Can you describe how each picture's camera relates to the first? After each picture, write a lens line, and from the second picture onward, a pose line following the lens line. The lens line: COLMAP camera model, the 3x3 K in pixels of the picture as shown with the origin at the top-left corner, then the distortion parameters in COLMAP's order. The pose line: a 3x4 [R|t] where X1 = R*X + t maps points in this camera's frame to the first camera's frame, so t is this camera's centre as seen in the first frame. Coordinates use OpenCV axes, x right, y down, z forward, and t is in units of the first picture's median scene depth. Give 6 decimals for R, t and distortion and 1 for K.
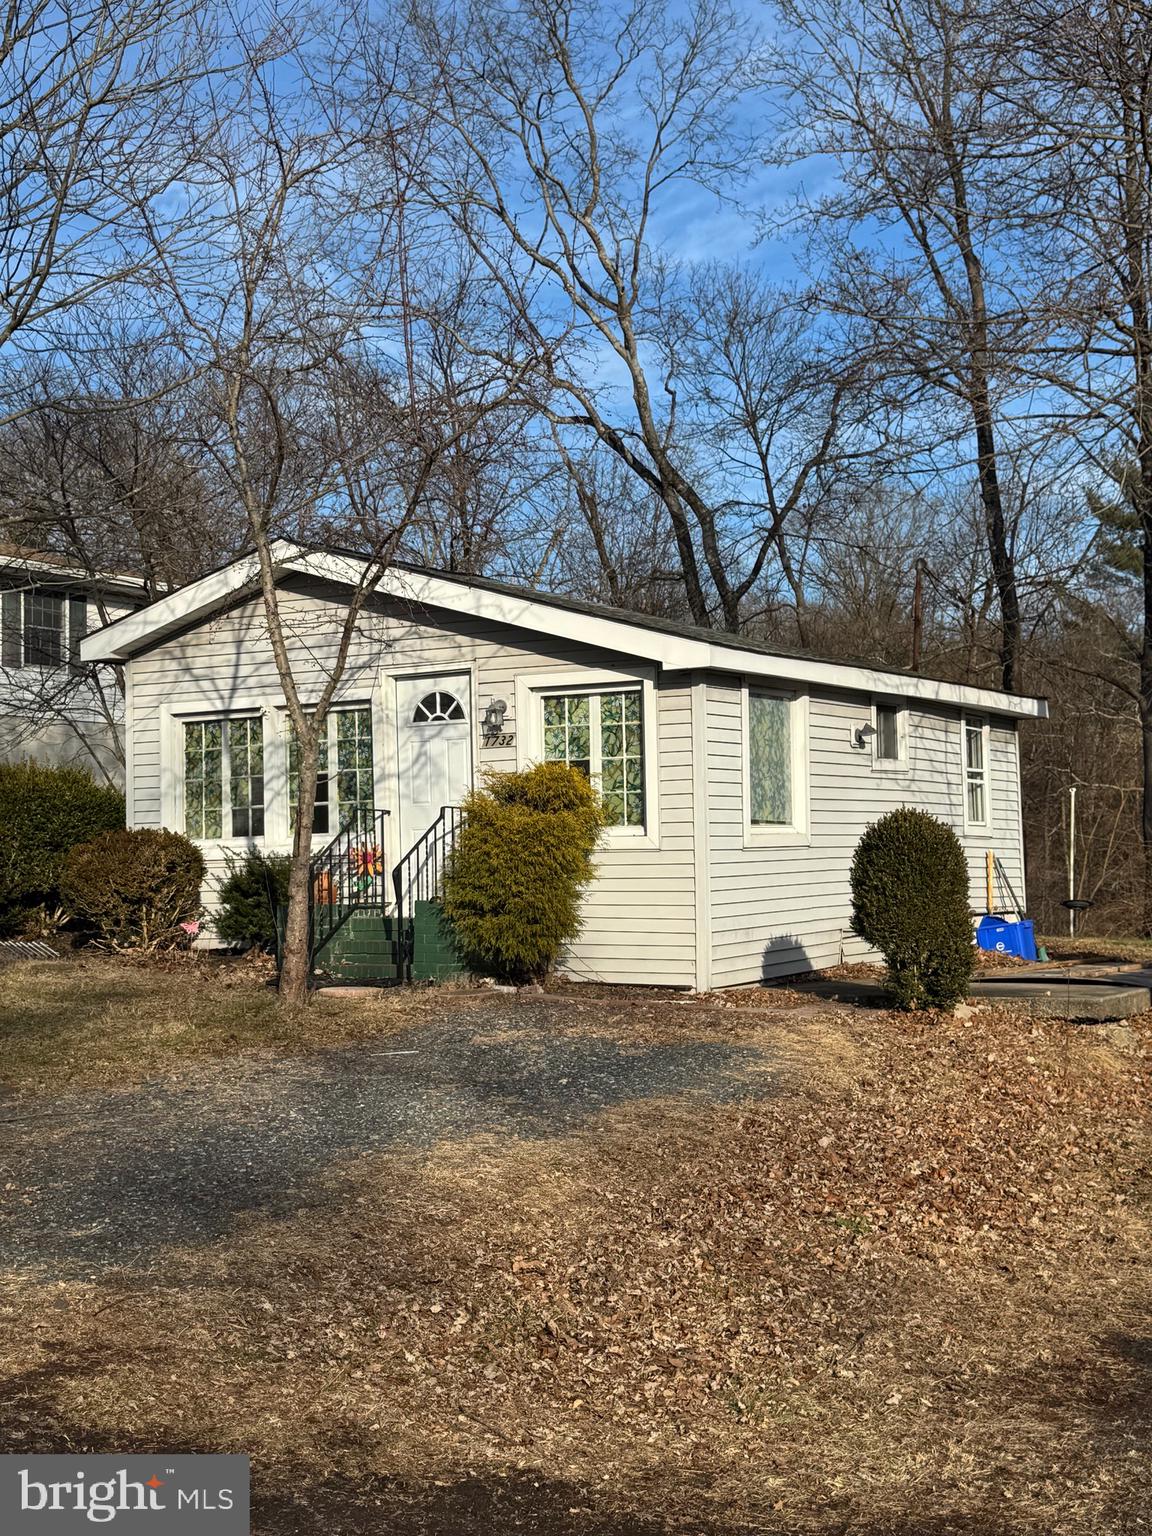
lens RADIAL K [[1920.3, 0, 576.0], [0, 1920.3, 768.0], [0, 0, 1]] dist [0.022763, 0.027636]
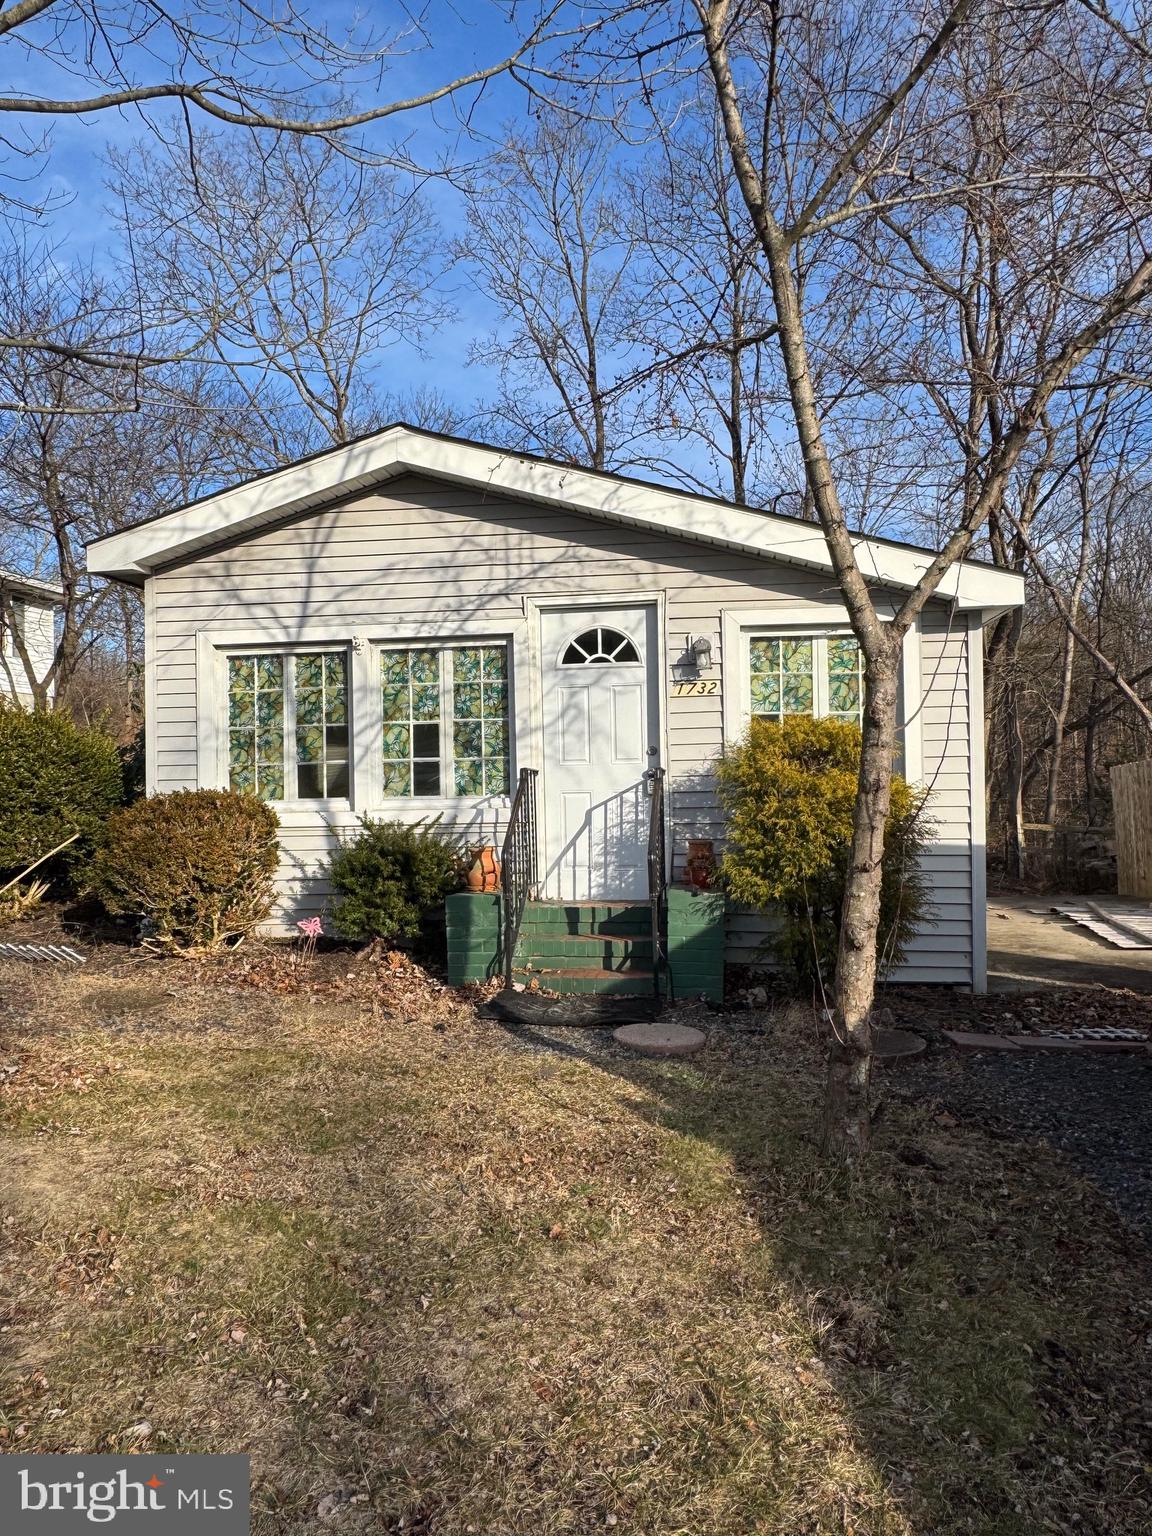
lens RADIAL K [[1102.6, 0, 576.0], [0, 1102.6, 768.0], [0, 0, 1]] dist [-0.010437, -0.003229]
pose [[0.935161, 0.007781, 0.354136, -0.242598], [-0.021069, 0.999211, 0.033681, 0.004812], [-0.353595, -0.038959, 0.934587, 0.539279]]
